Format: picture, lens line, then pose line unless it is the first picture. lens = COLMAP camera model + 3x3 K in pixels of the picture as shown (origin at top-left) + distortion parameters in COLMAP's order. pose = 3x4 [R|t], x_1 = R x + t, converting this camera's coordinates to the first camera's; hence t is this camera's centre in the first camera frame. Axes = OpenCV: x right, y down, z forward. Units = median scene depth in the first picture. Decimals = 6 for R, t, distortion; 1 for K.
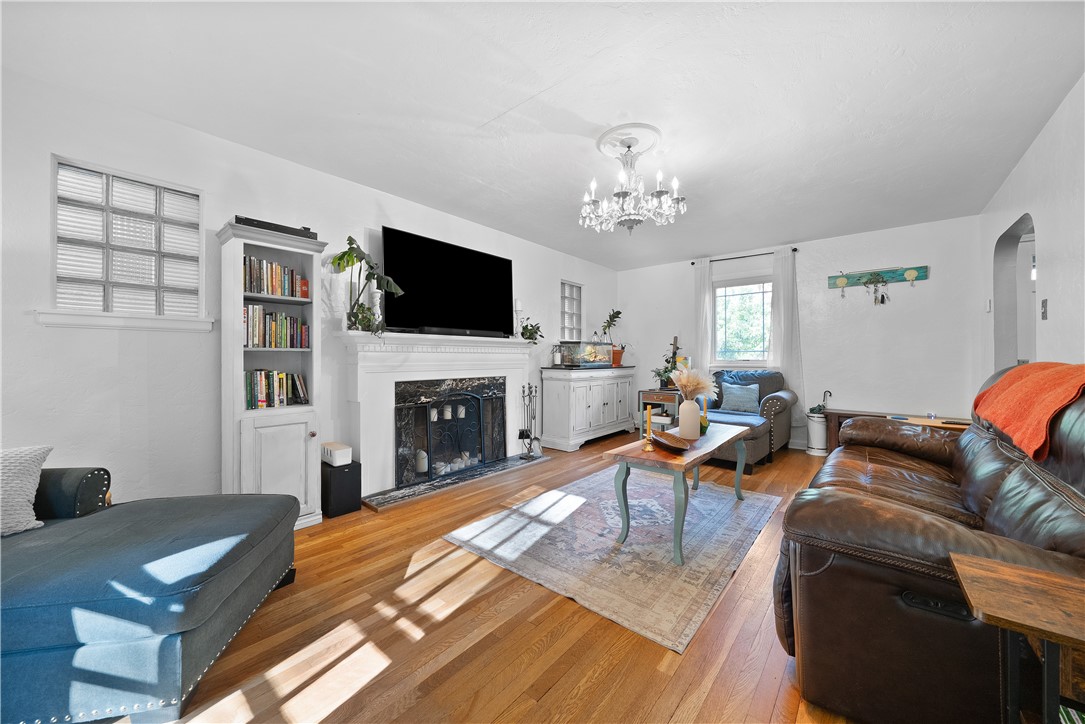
lens RADIAL K [[390.0, 0, 549.5], [0, 390.0, 355.6], [0, 0, 1]] dist [-0.003445, -0.000036]
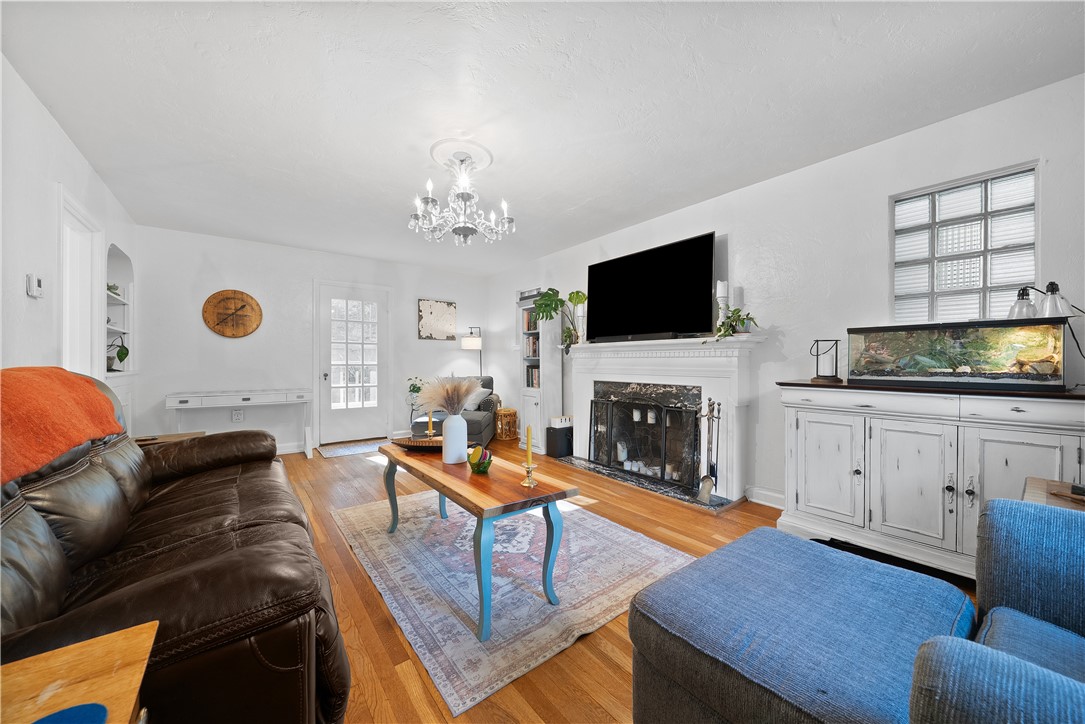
lens RADIAL K [[390.0, 0, 550.7], [0, 390.0, 363.1], [0, 0, 1]] dist [-0.003445, -0.000036]
pose [[-0.200561, 0.002263, -0.979679, 0.852106], [0.005457, 0.999984, 0.001193, 0.004709], [0.979666, -0.005107, -0.200571, 1.037815]]
